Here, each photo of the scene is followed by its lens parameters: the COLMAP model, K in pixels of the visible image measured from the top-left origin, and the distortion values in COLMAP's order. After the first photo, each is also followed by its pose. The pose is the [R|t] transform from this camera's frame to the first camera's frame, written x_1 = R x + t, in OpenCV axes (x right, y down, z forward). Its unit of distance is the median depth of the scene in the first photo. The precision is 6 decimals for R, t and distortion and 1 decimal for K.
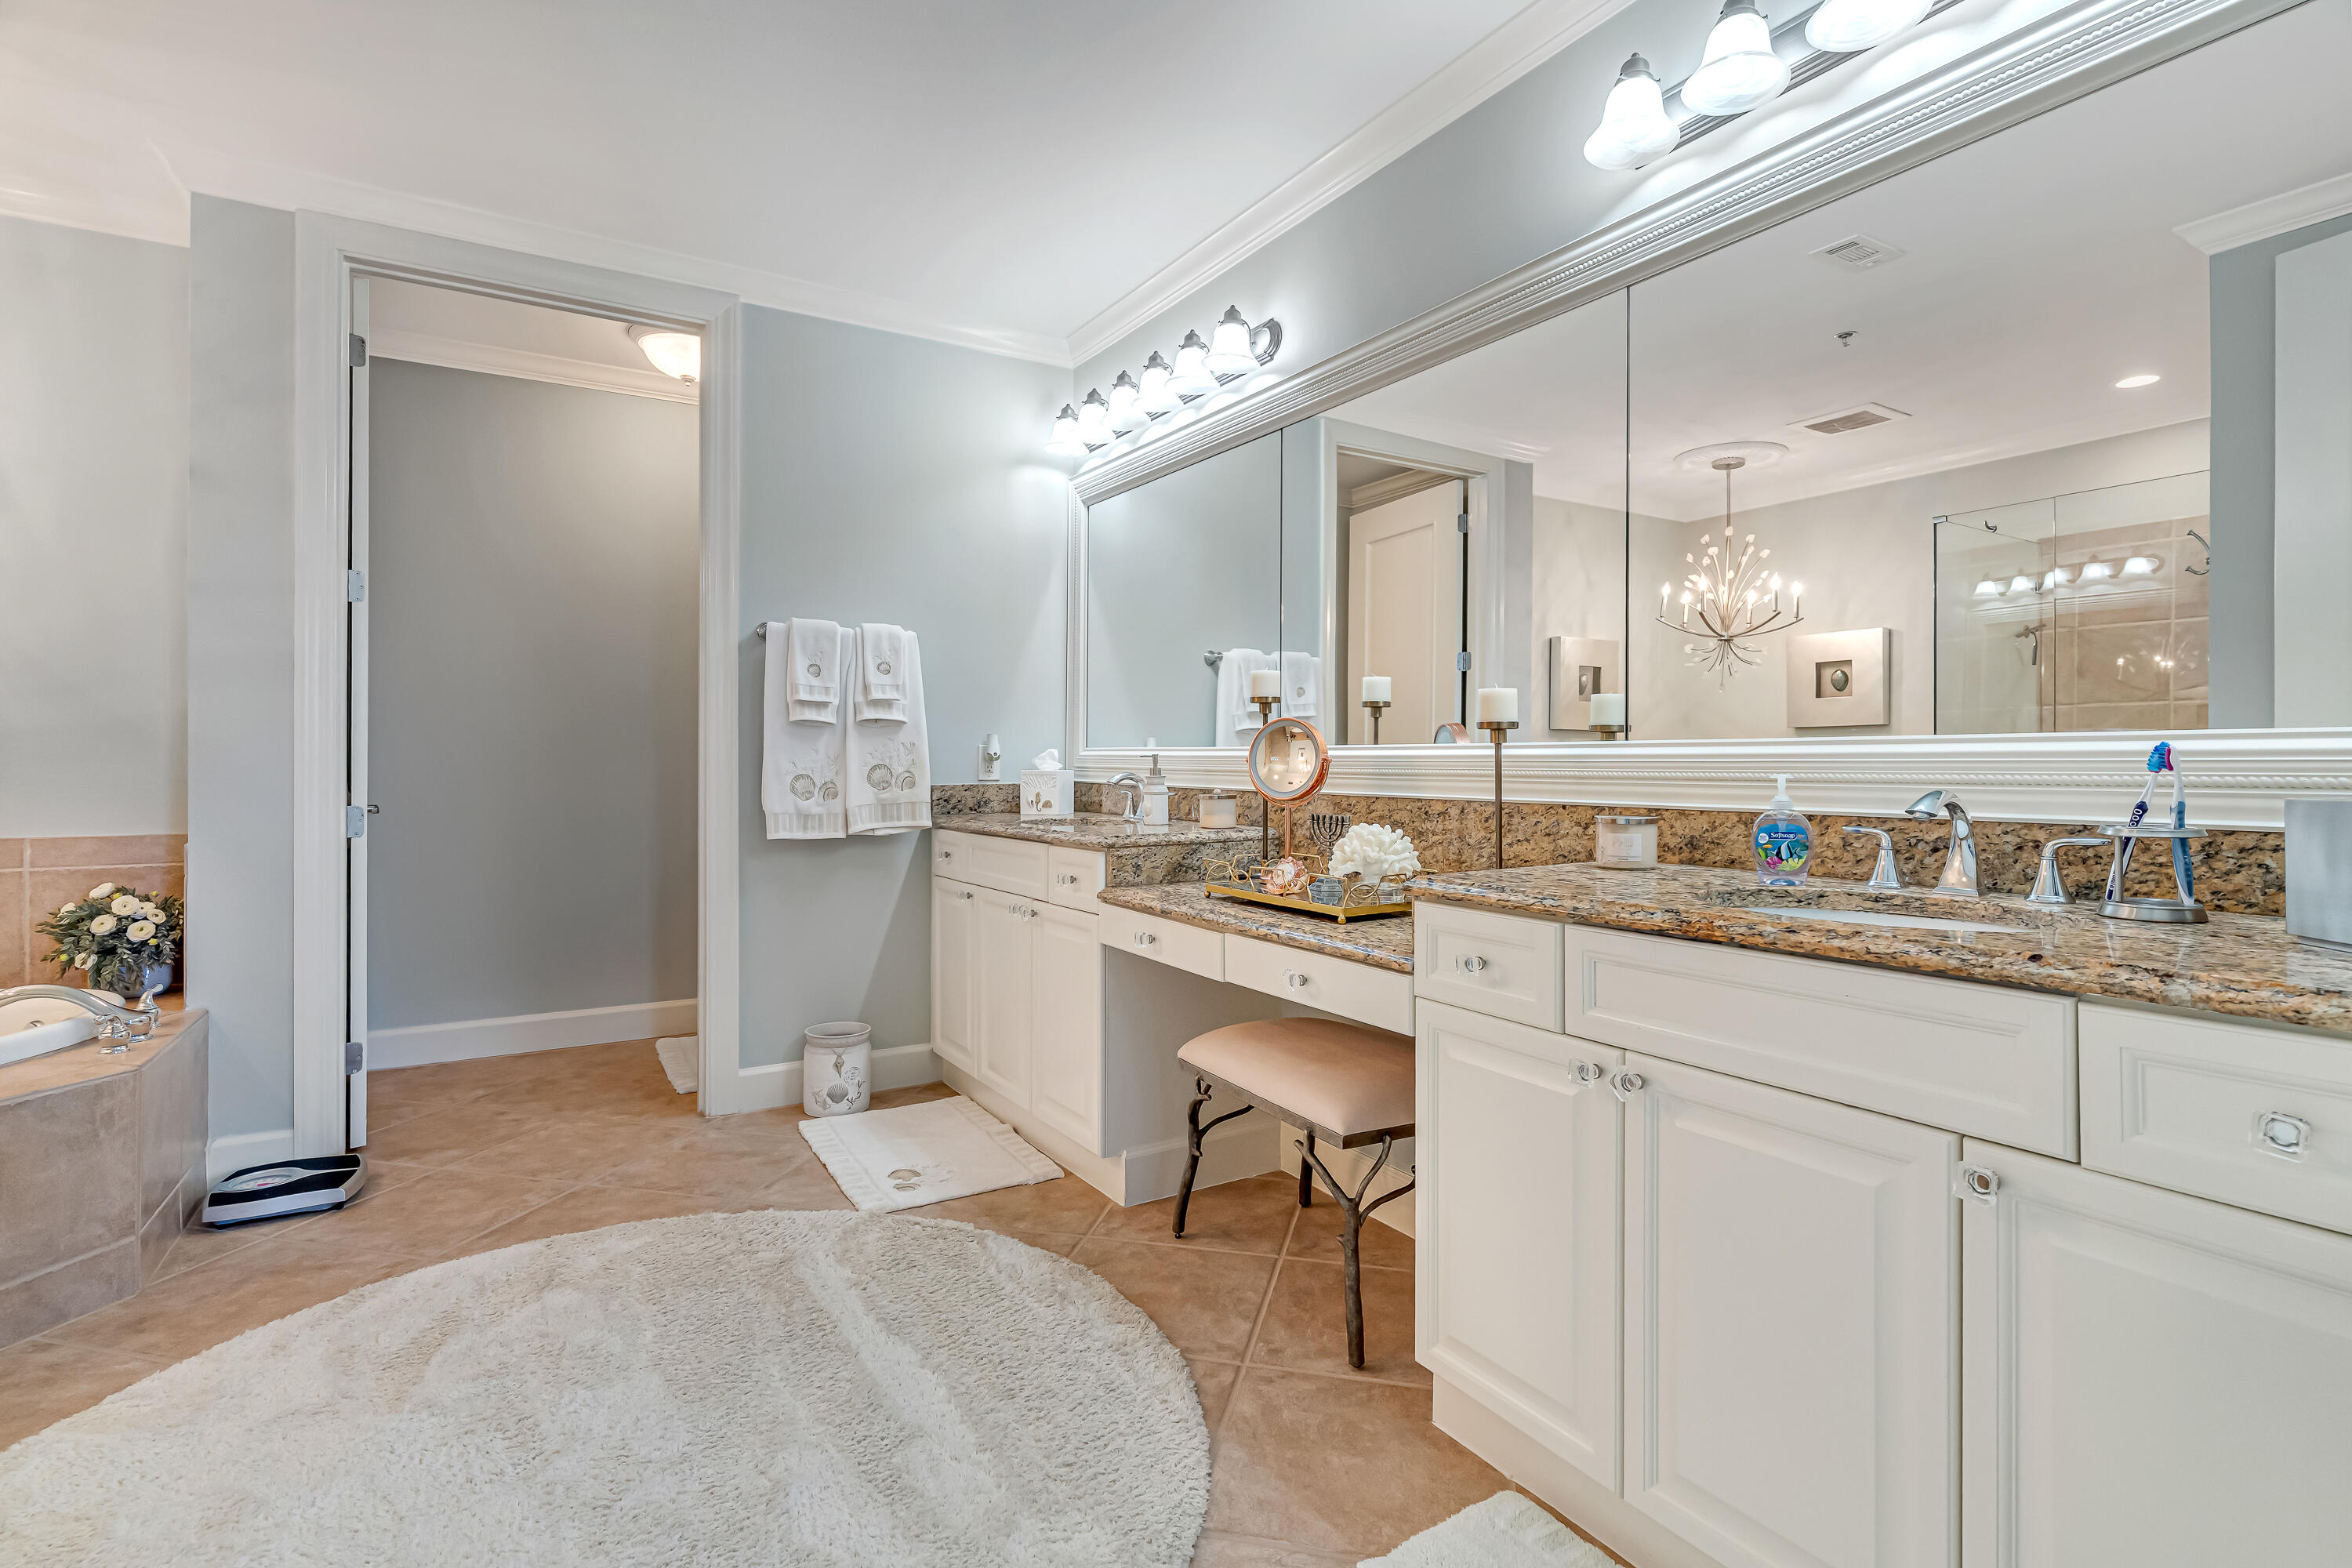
lens RADIAL K [[1129.4, 0, 1178.0], [0, 1129.4, 748.9], [0, 0, 1]] dist [0.002768, -0.000100]
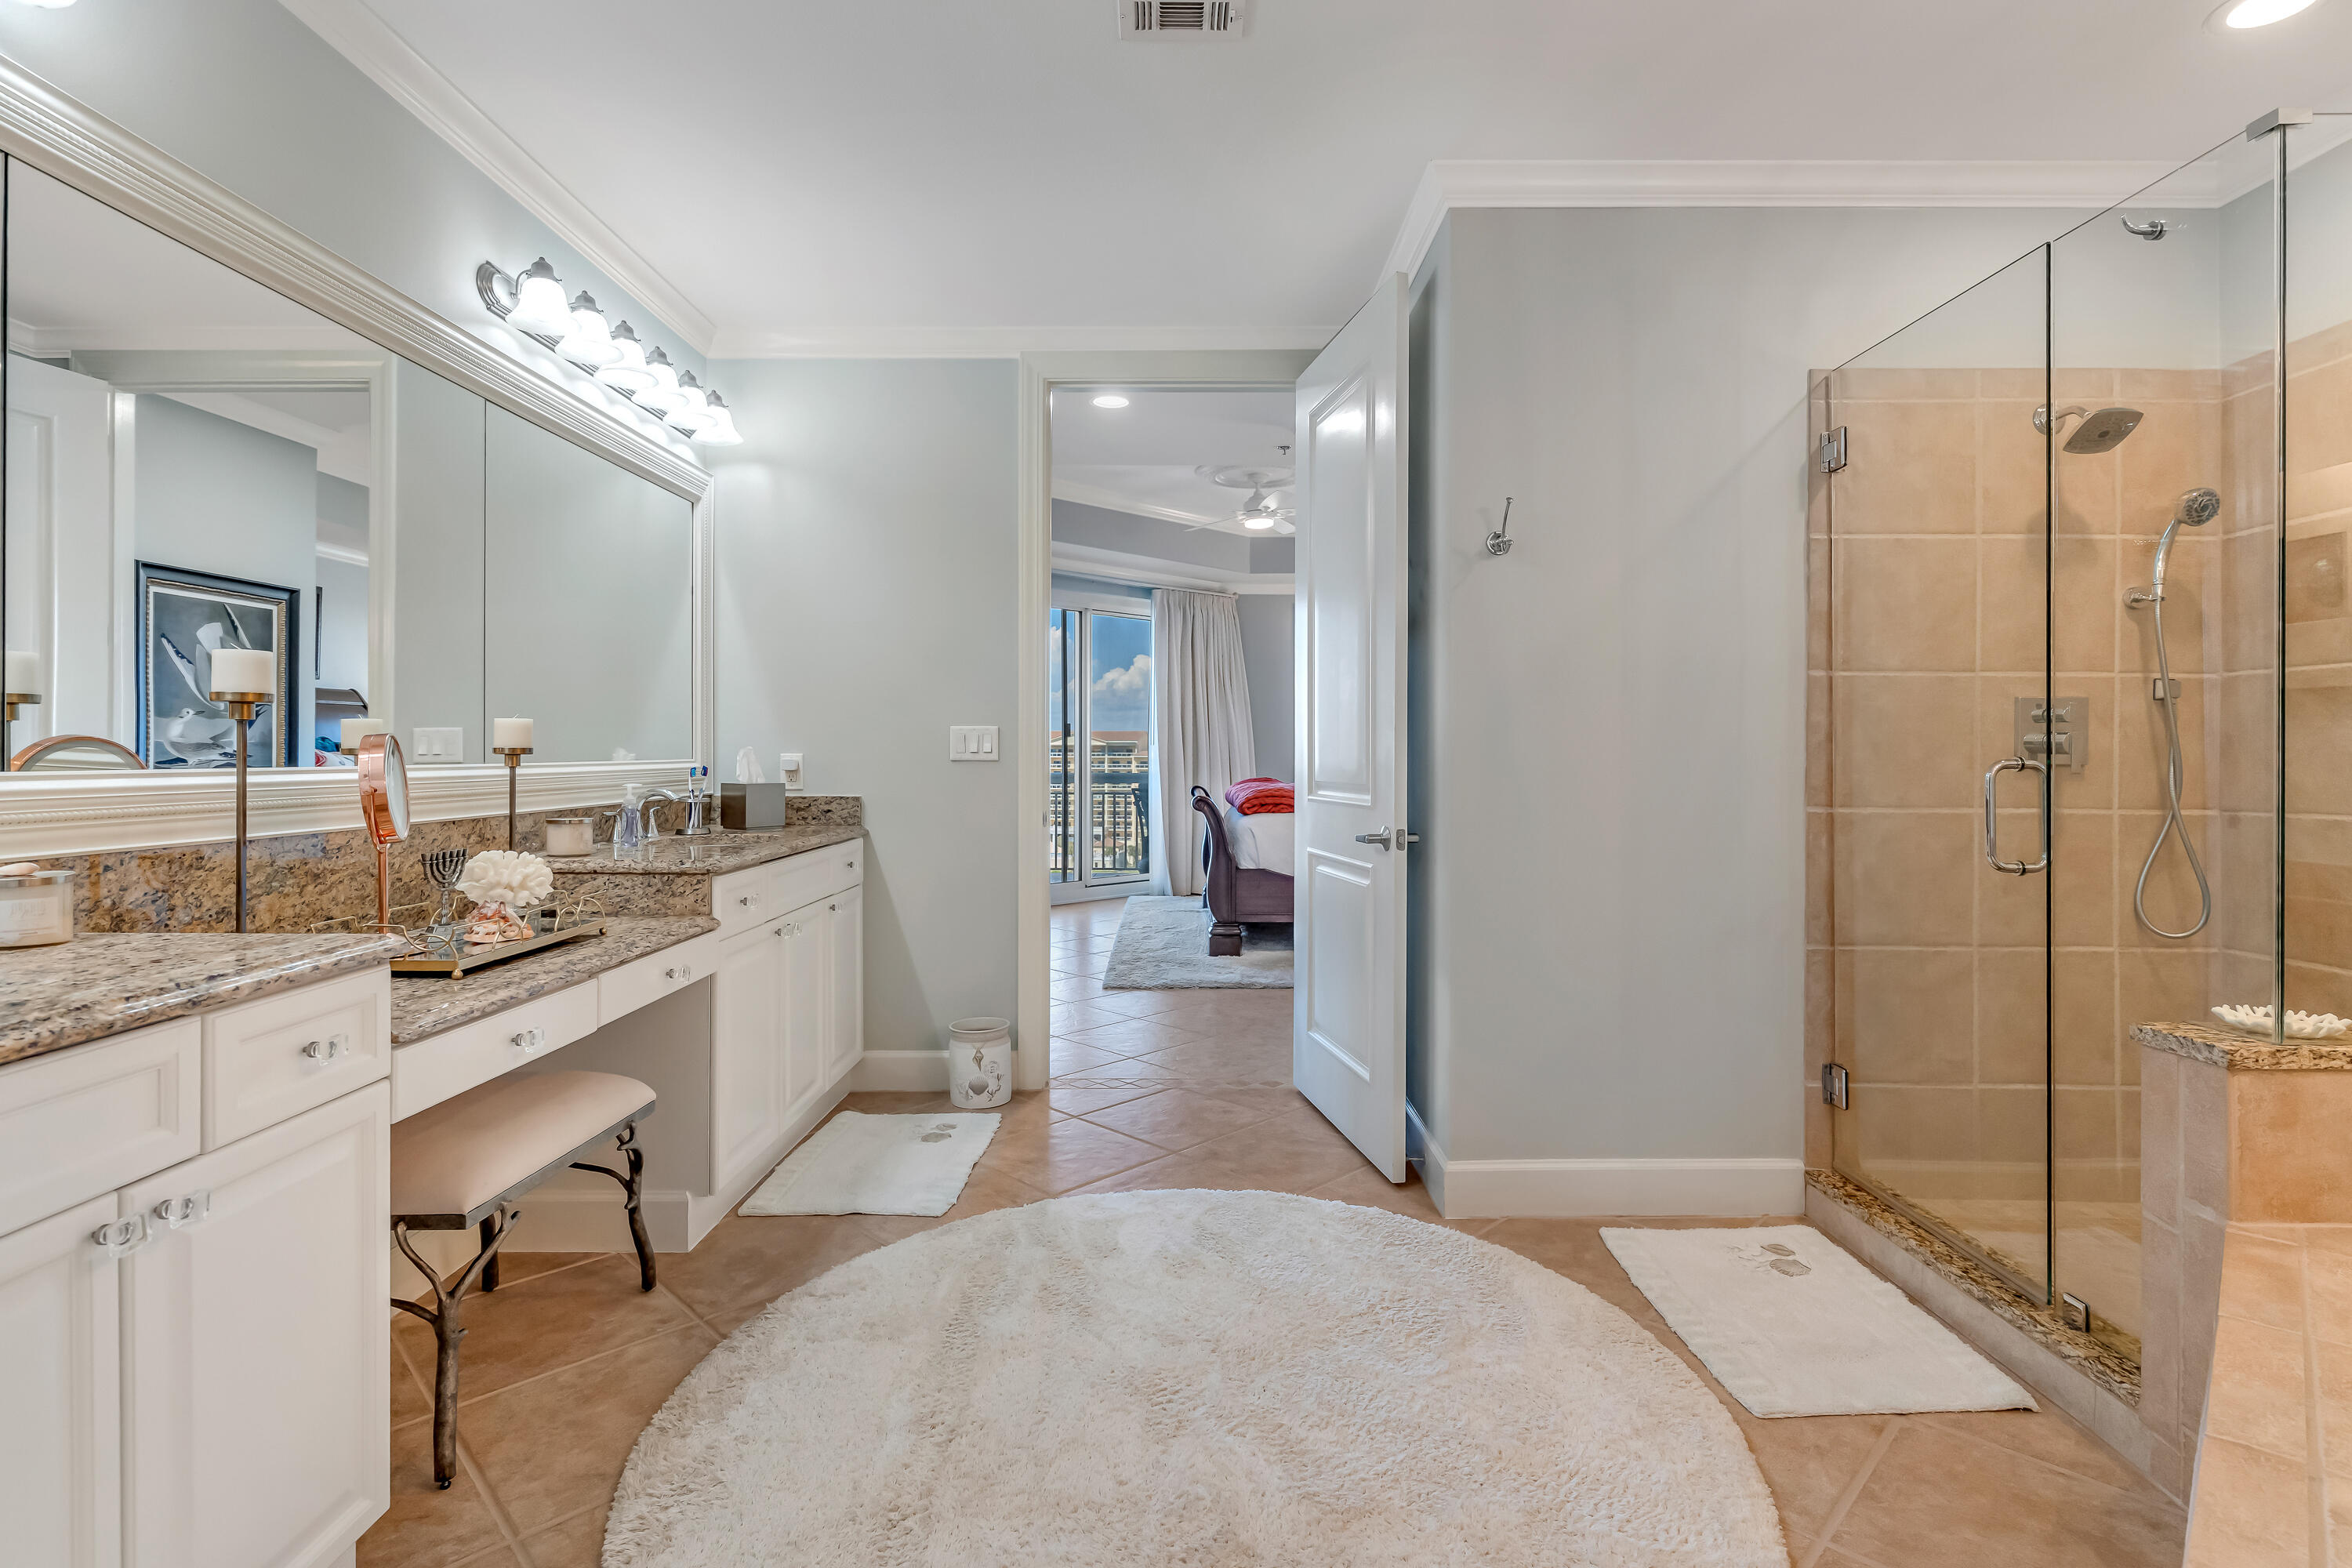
lens RADIAL K [[1129.5, 0, 1171.6], [0, 1129.5, 776.4], [0, 0, 1]] dist [0.005642, -0.000095]
pose [[-0.849726, -0.009975, 0.527130, -0.762430], [-0.003305, 0.999902, 0.013593, -0.010831], [-0.527214, 0.009808, -0.849676, 1.402196]]
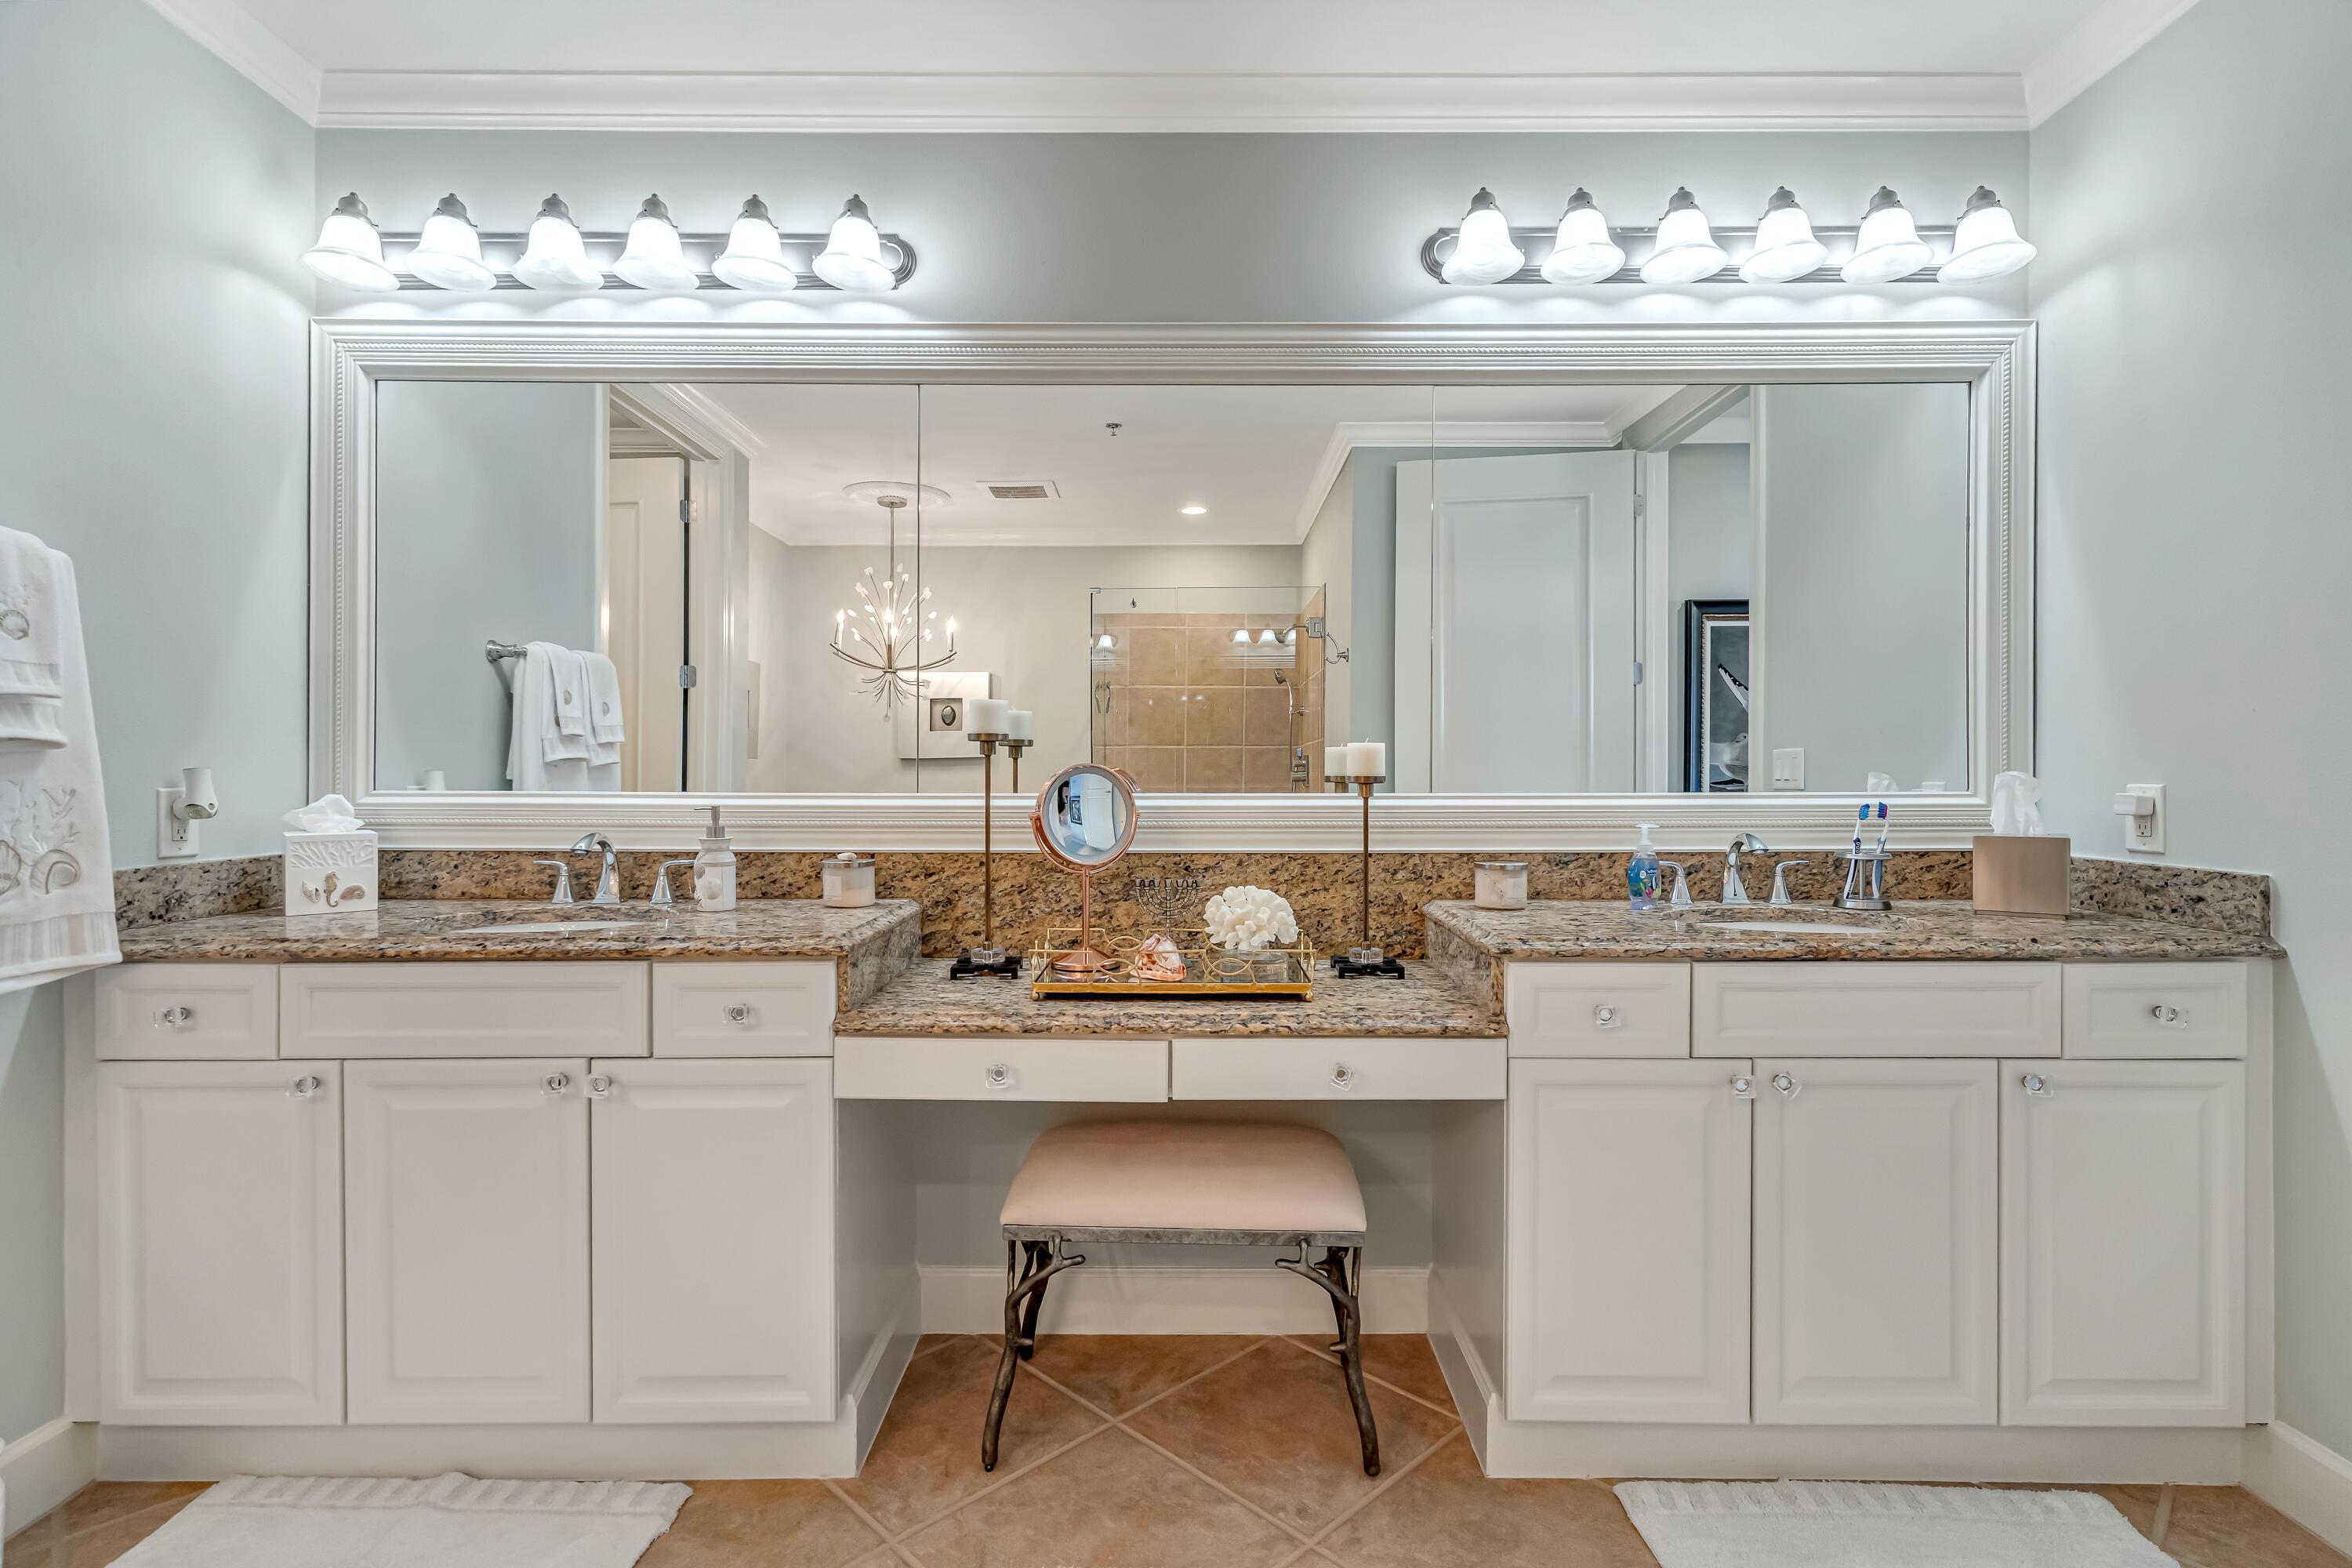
lens RADIAL K [[1129.5, 0, 1171.6], [0, 1129.5, 776.4], [0, 0, 1]] dist [0.005642, -0.000095]
pose [[0.525051, -0.003191, 0.851065, -0.582236], [-0.007337, 0.999939, 0.008276, -0.026310], [-0.851039, -0.010589, 0.524995, 0.535375]]
